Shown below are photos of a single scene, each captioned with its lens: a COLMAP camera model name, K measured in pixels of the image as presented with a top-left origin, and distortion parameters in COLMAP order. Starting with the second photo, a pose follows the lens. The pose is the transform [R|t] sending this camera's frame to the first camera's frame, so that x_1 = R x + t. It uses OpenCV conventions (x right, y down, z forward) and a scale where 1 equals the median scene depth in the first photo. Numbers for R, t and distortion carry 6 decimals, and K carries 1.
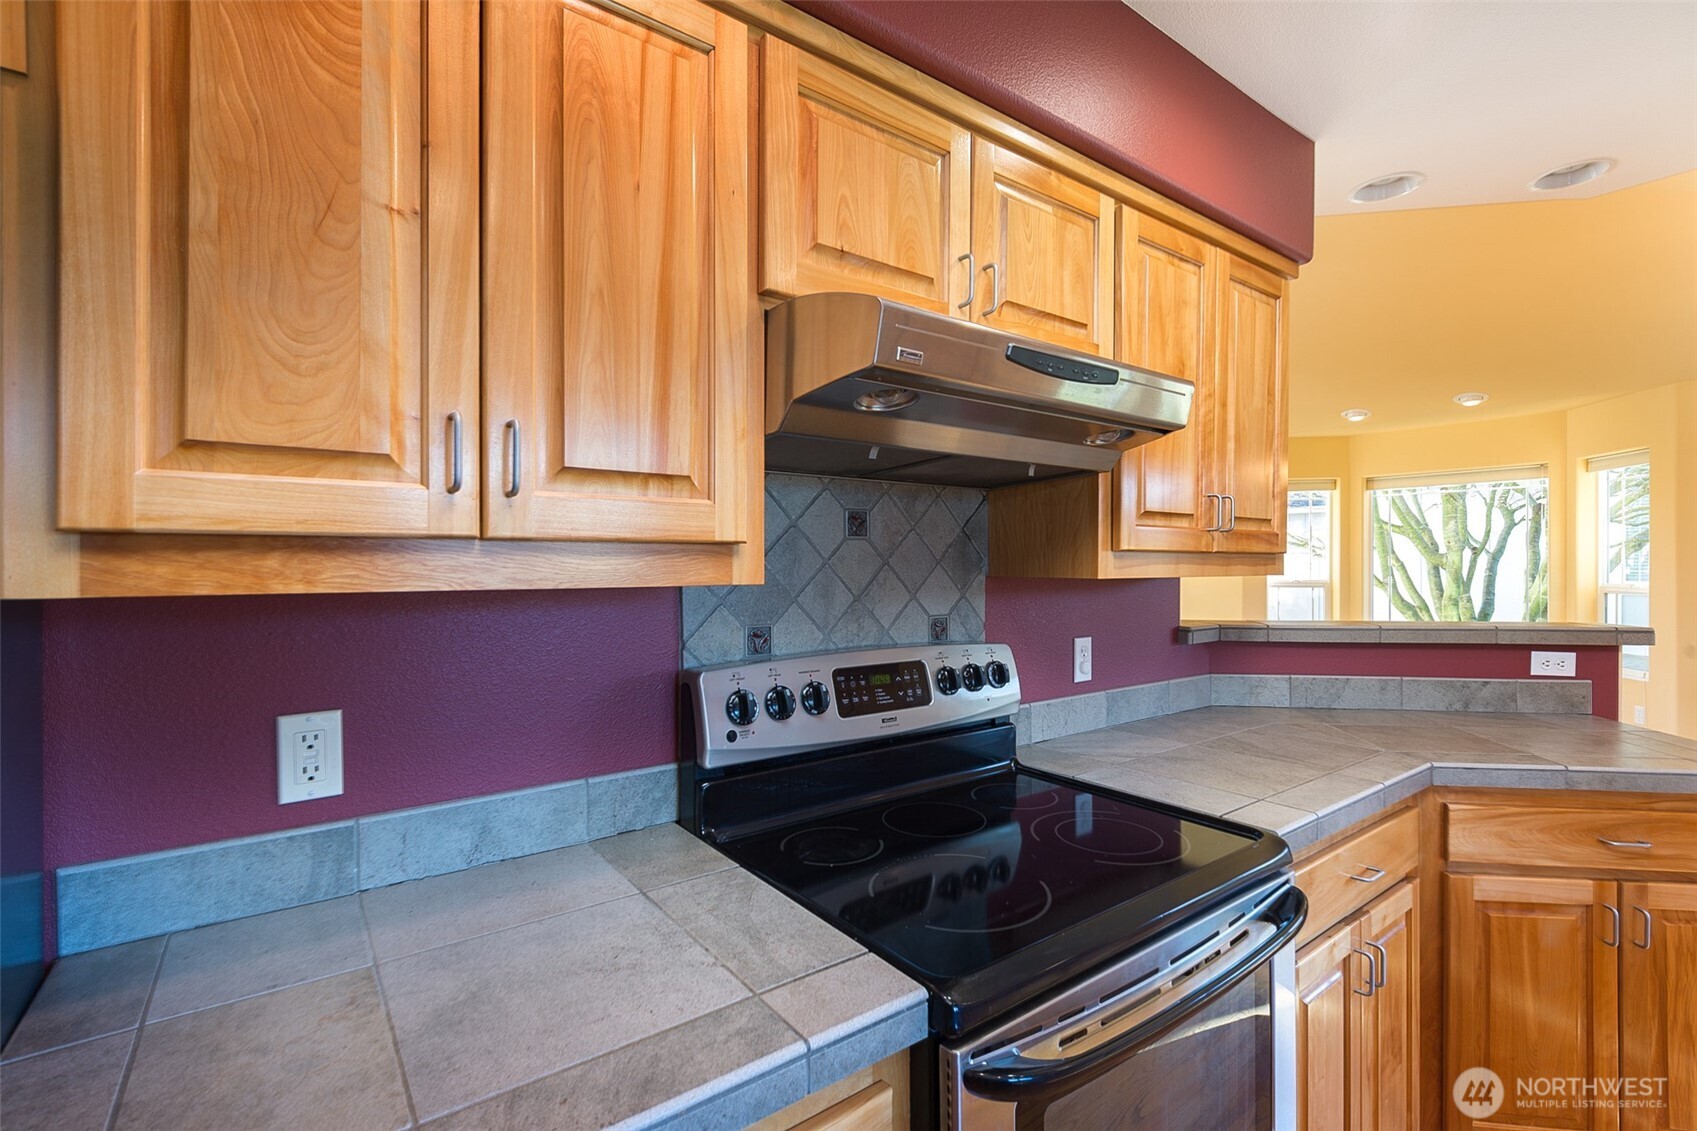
lens RADIAL K [[772.5, 0, 846.9], [0, 772.5, 561.8], [0, 0, 1]] dist [0.012043, -0.001724]
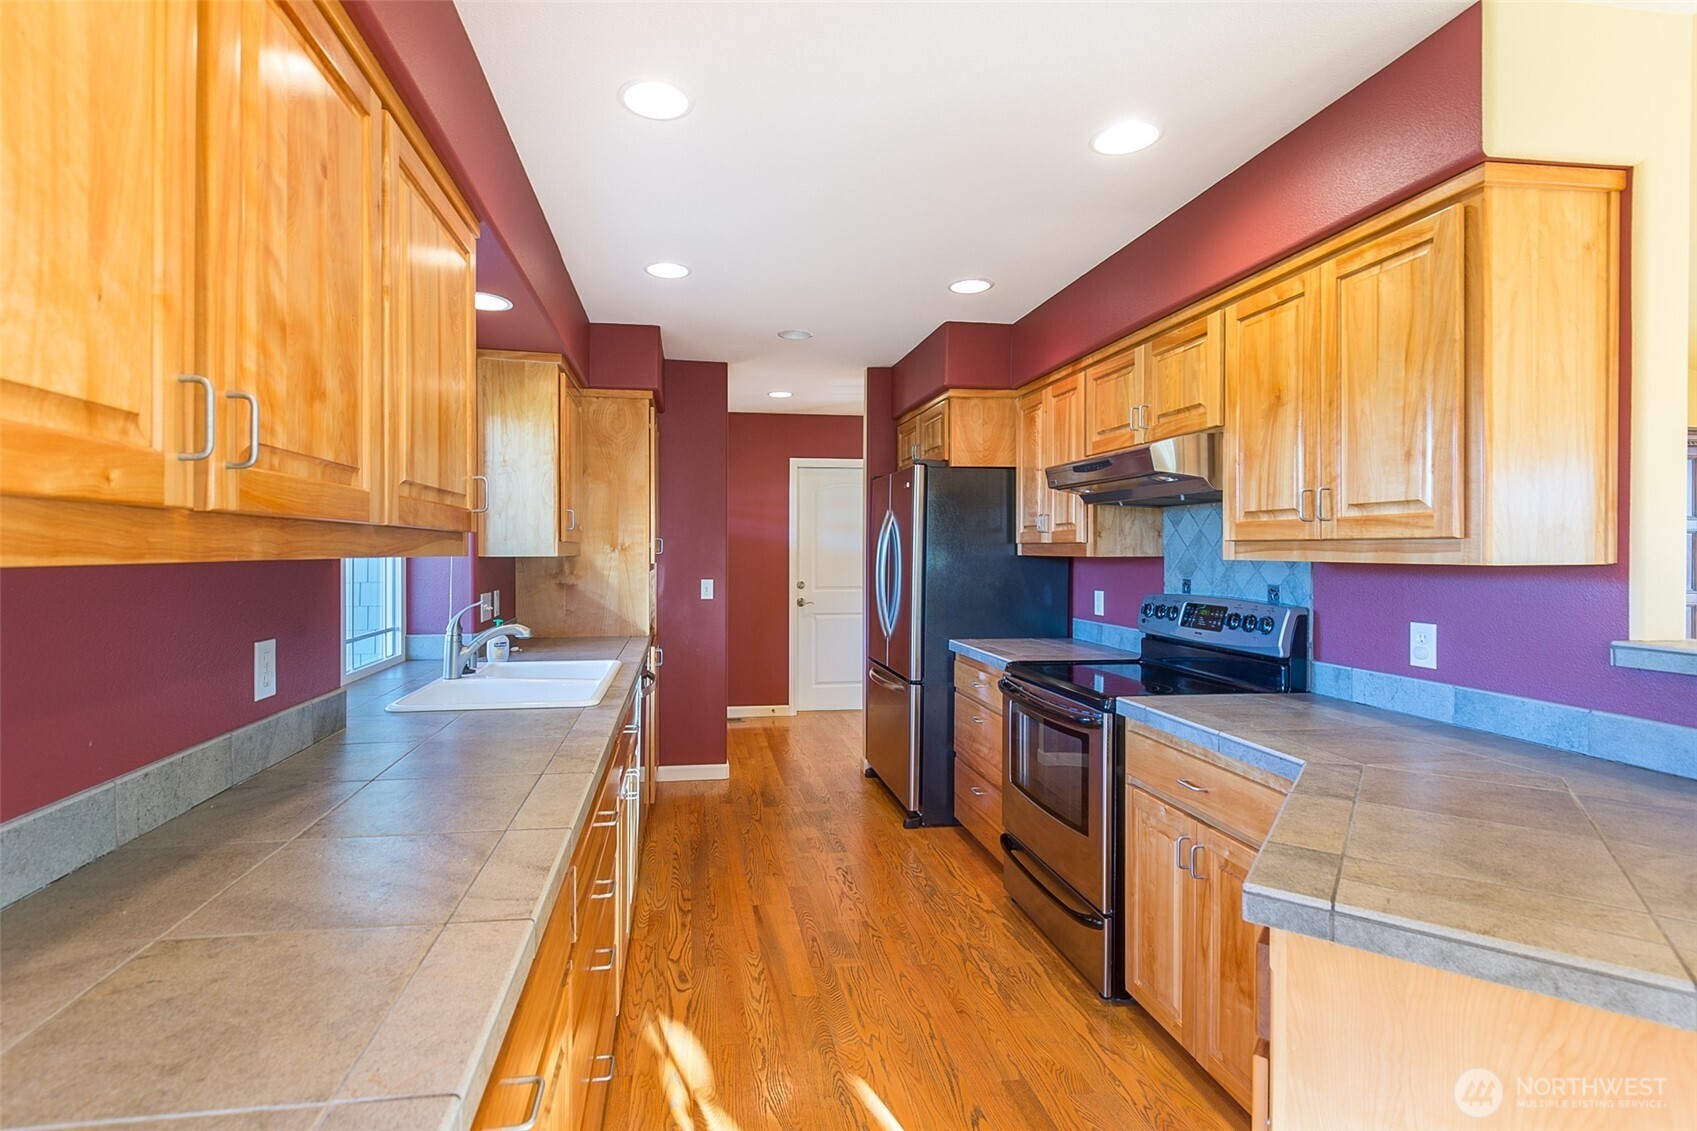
lens RADIAL K [[772.5, 0, 848.6], [0, 772.5, 553.6], [0, 0, 1]] dist [0.012043, -0.001724]
pose [[-0.427558, 0.004453, -0.903977, 2.013935], [-0.001674, 0.999982, 0.005717, 0.002328], [0.903987, 0.003958, -0.427543, 0.987452]]
